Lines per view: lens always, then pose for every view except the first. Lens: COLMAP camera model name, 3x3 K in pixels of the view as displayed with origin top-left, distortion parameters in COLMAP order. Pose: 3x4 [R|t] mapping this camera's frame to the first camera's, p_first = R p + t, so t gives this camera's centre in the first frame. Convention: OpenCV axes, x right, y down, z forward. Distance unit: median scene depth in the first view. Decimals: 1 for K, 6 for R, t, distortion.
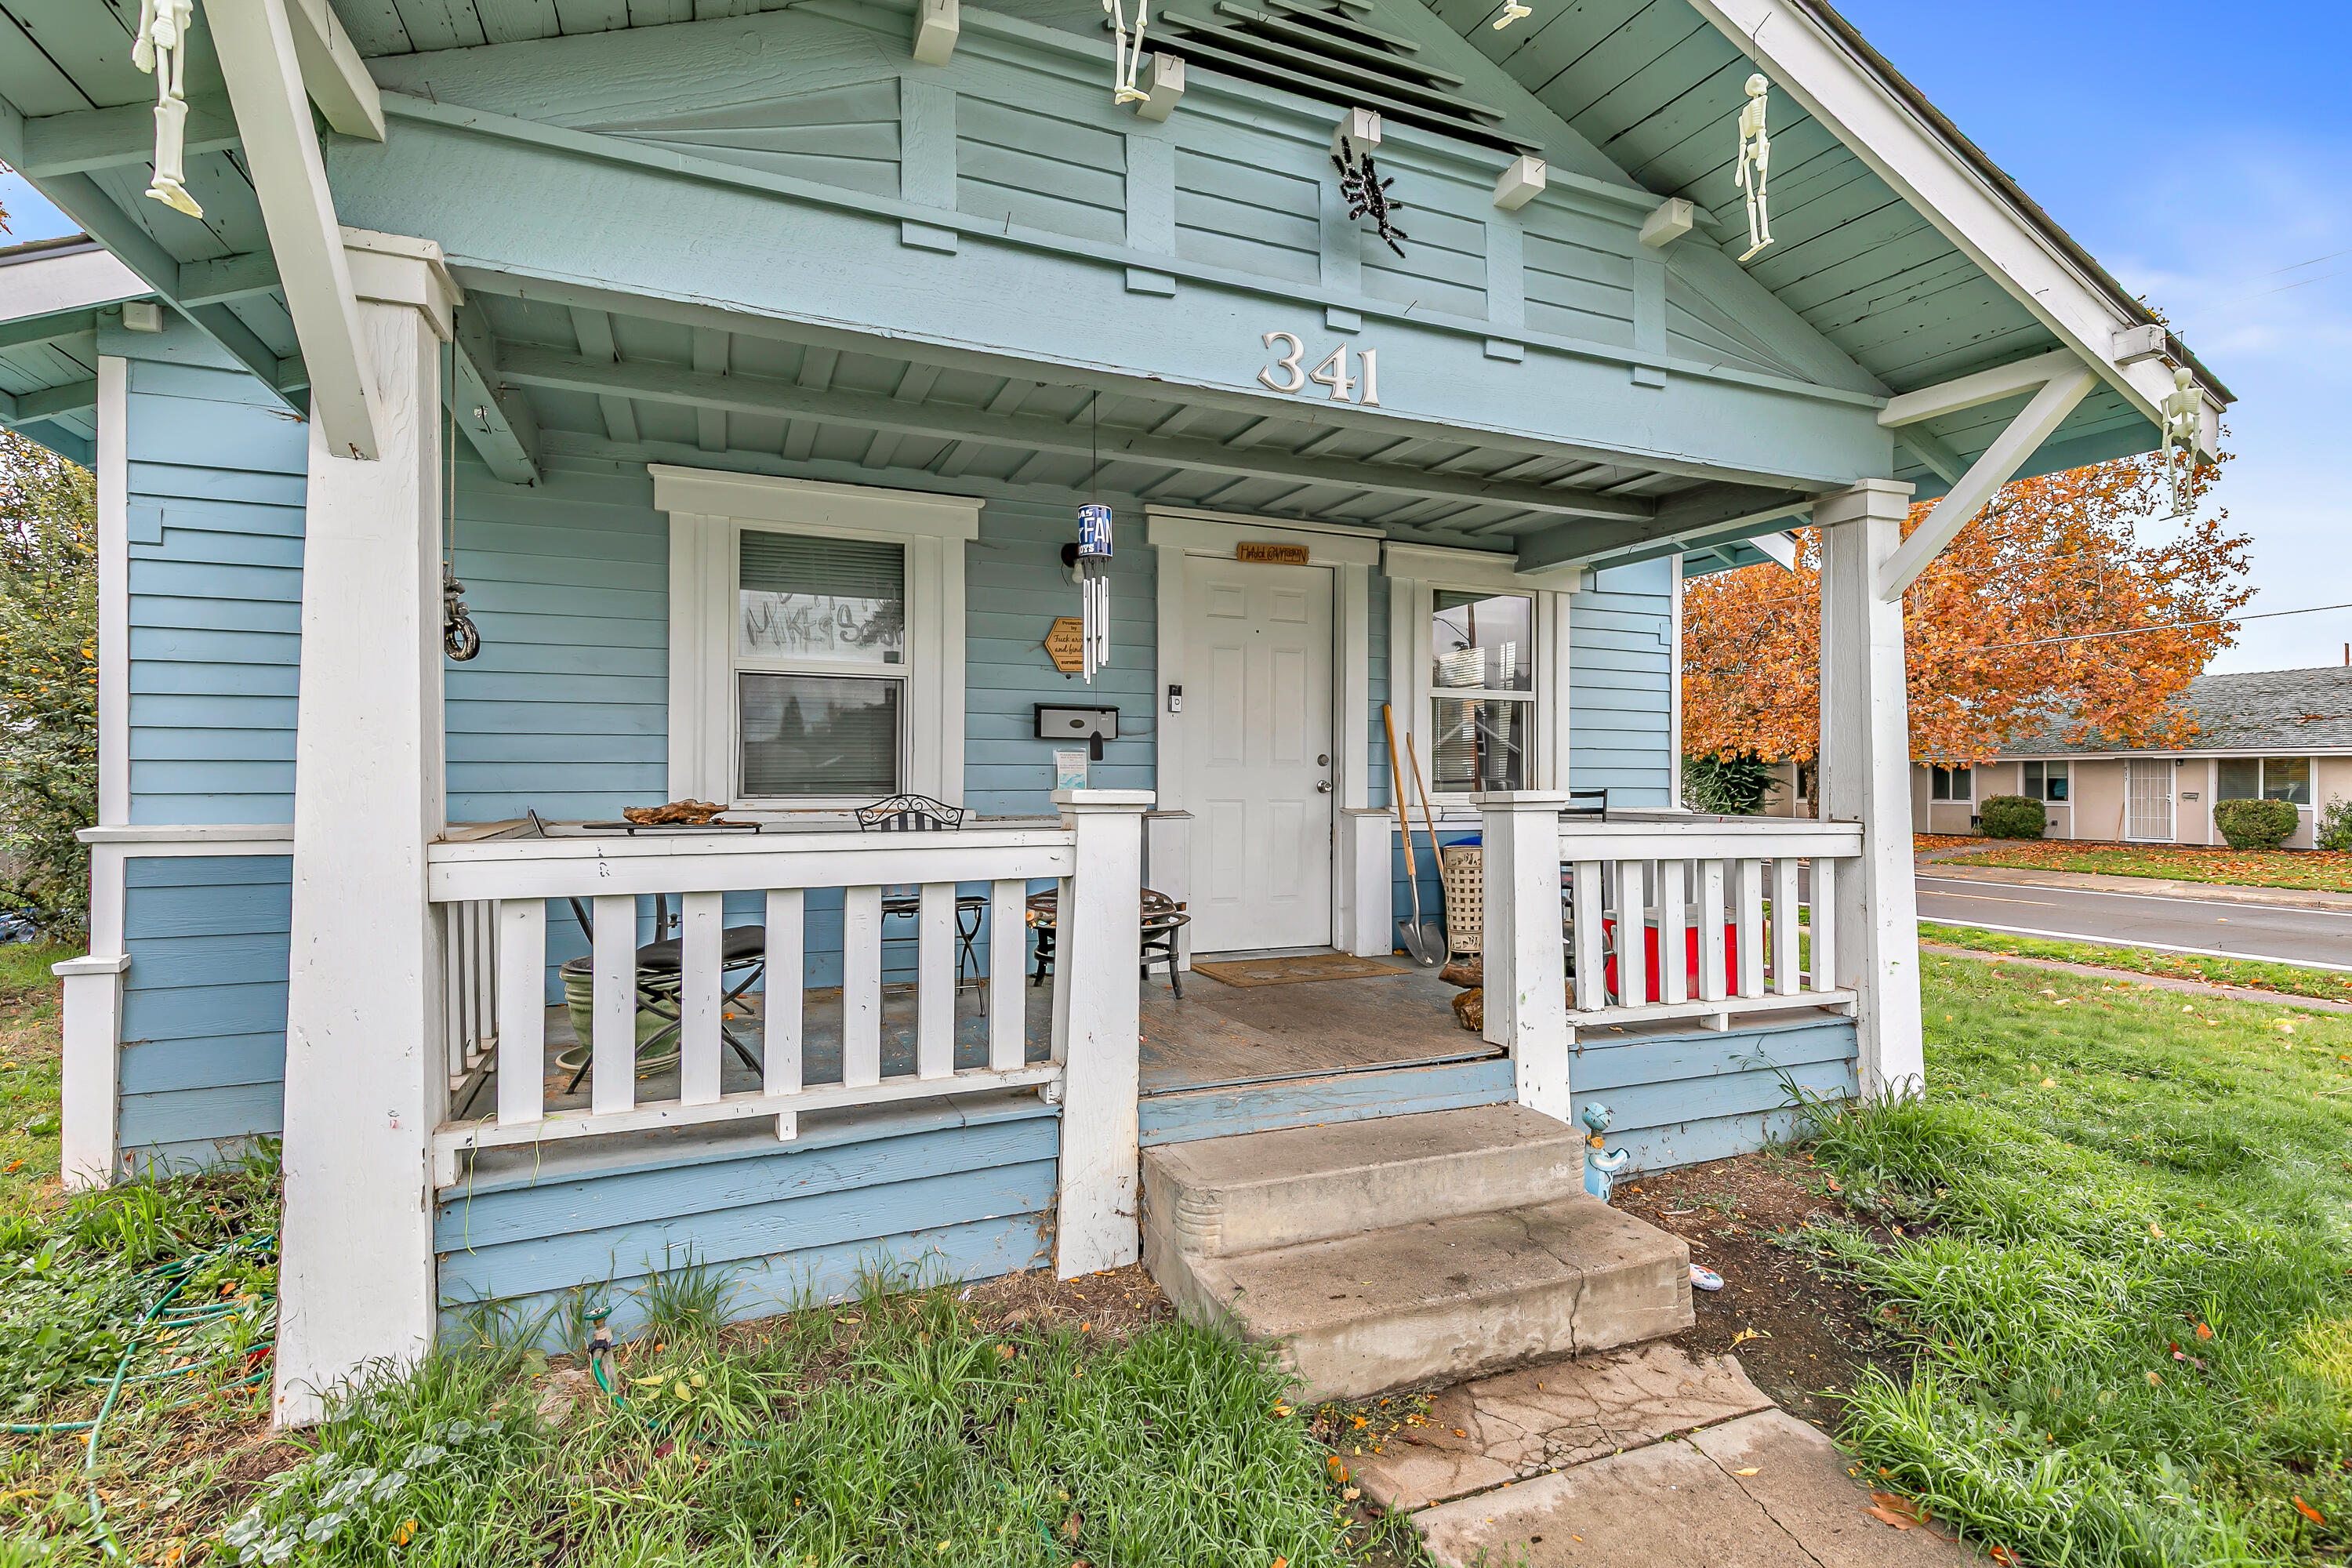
lens RADIAL K [[1125.7, 0, 1171.1], [0, 1125.7, 793.4], [0, 0, 1]] dist [0.008133, -0.000316]
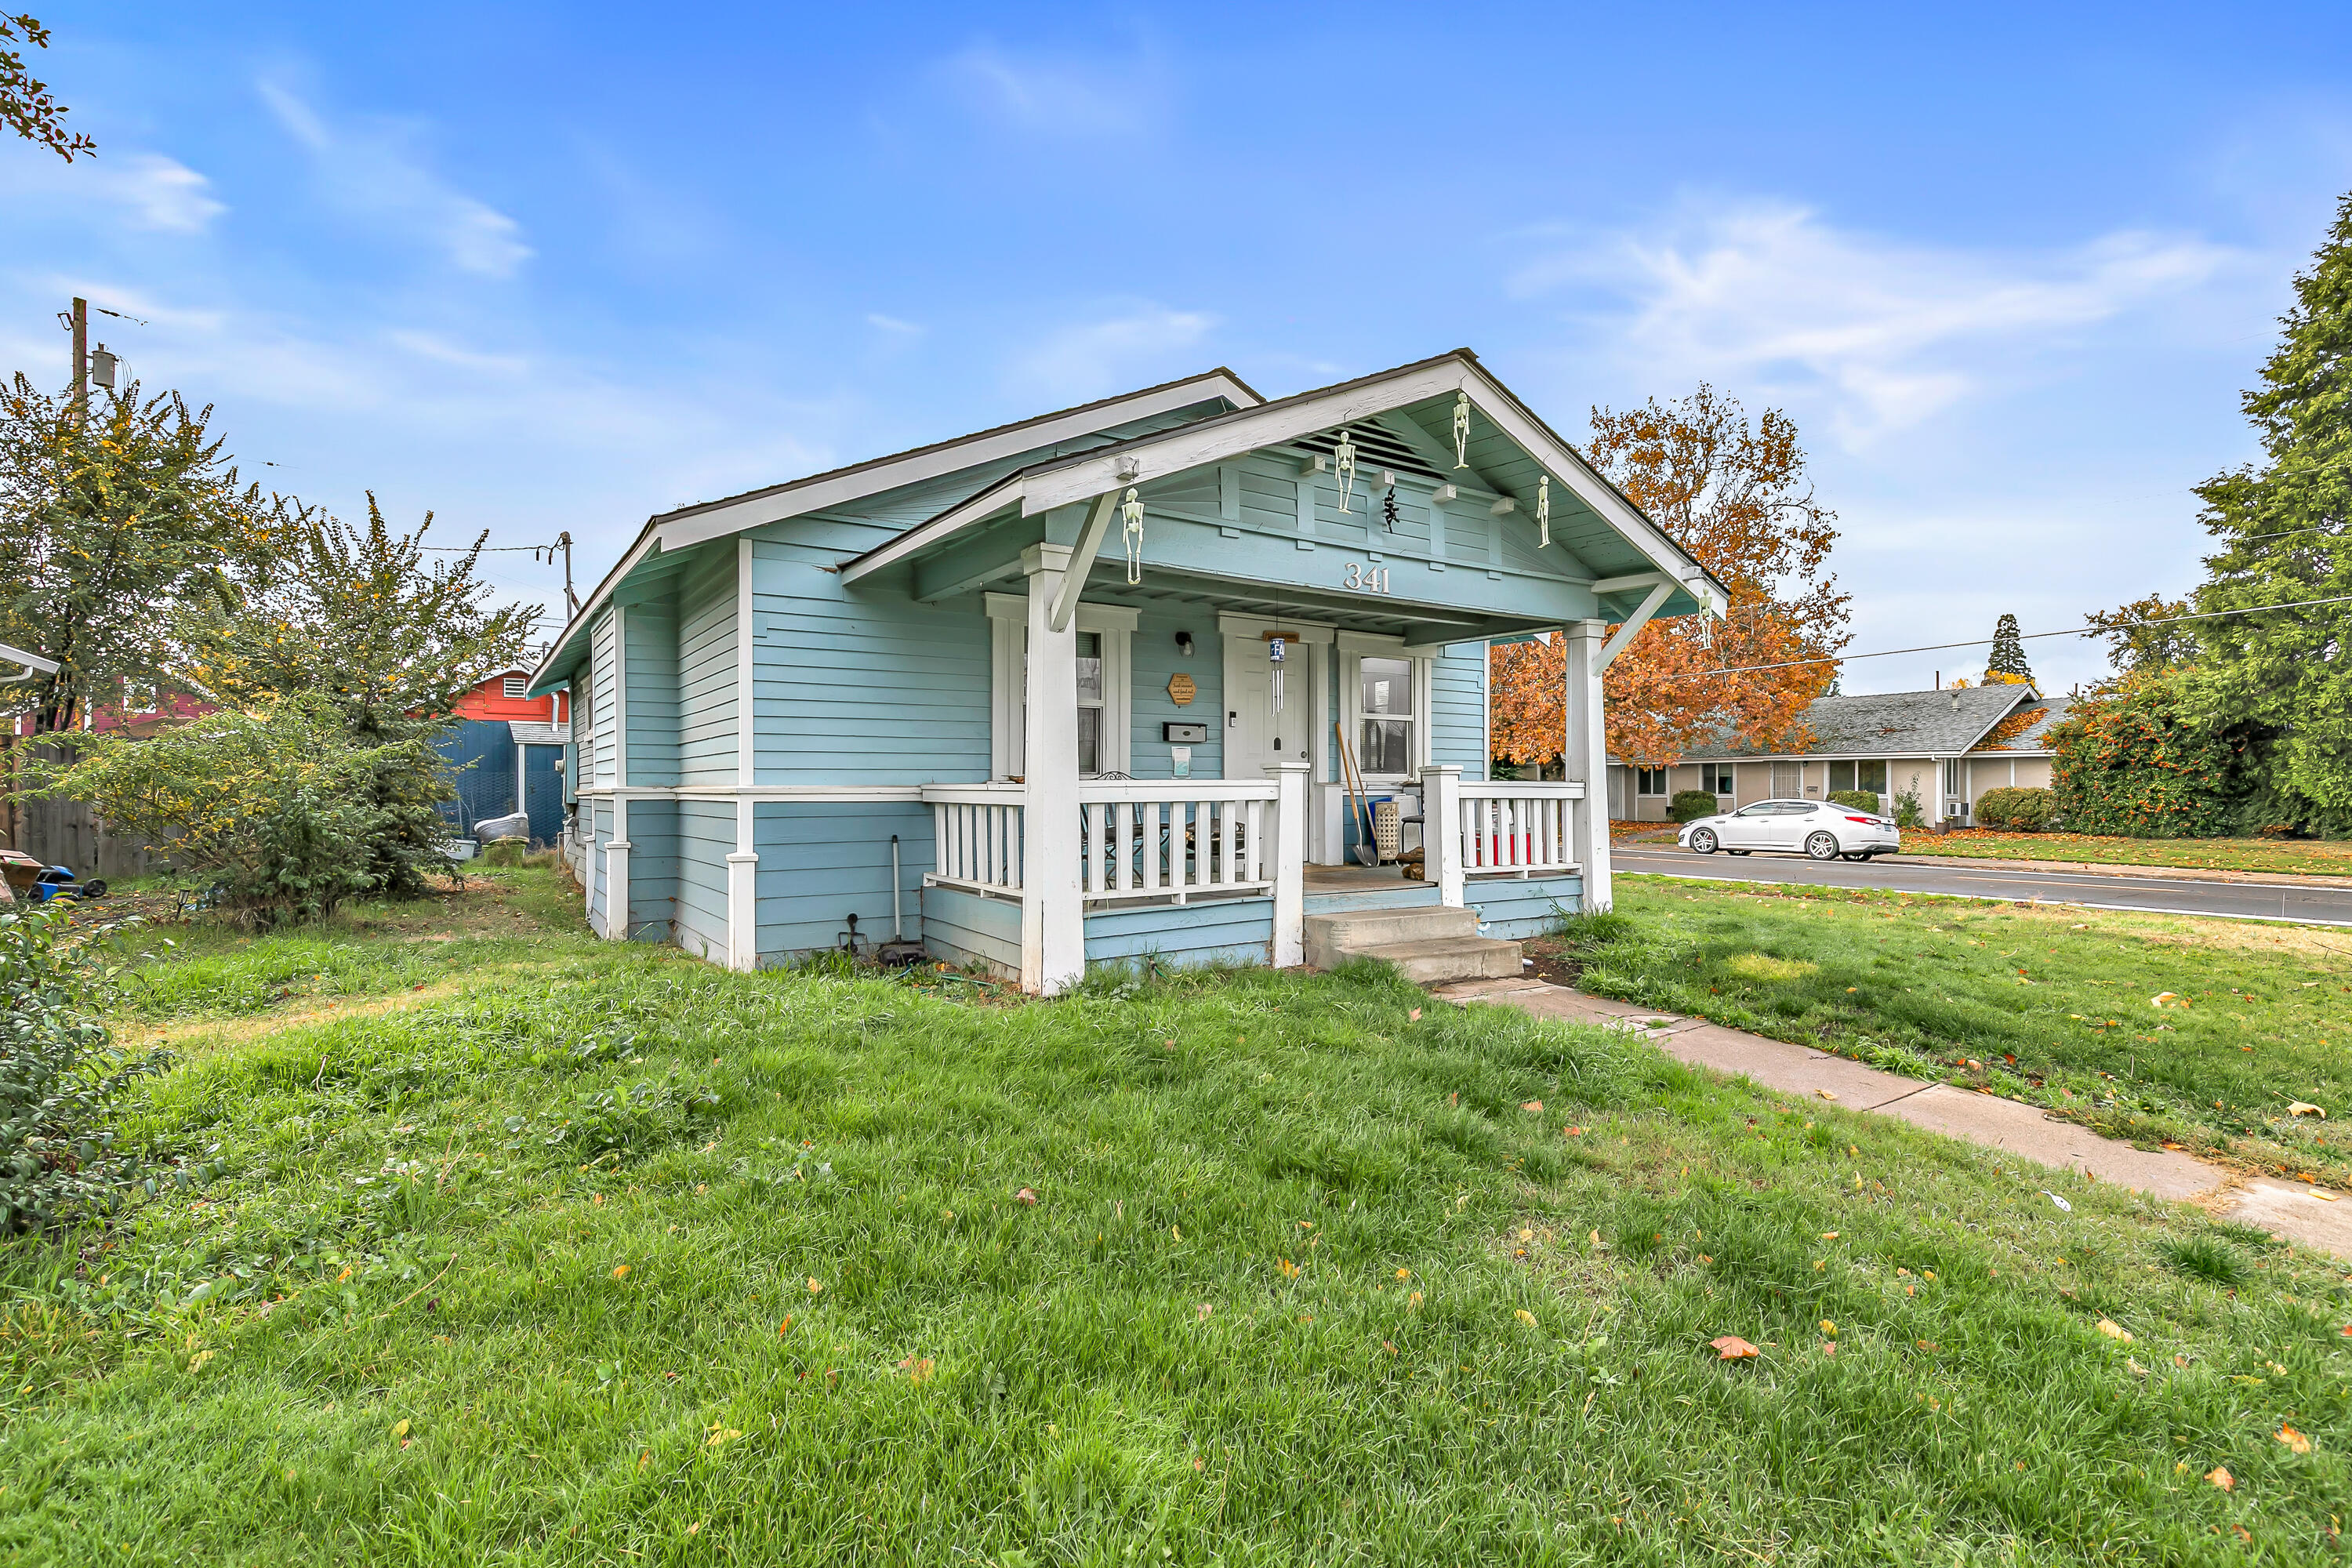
lens RADIAL K [[1087.7, 0, 1176.4], [0, 1087.7, 810.7], [0, 0, 1]] dist [0.013025, -0.000221]
pose [[0.982435, -0.009405, 0.186371, -0.397273], [0.007313, 0.999902, 0.011910, 0.038377], [-0.186464, -0.010338, 0.982407, -0.658699]]
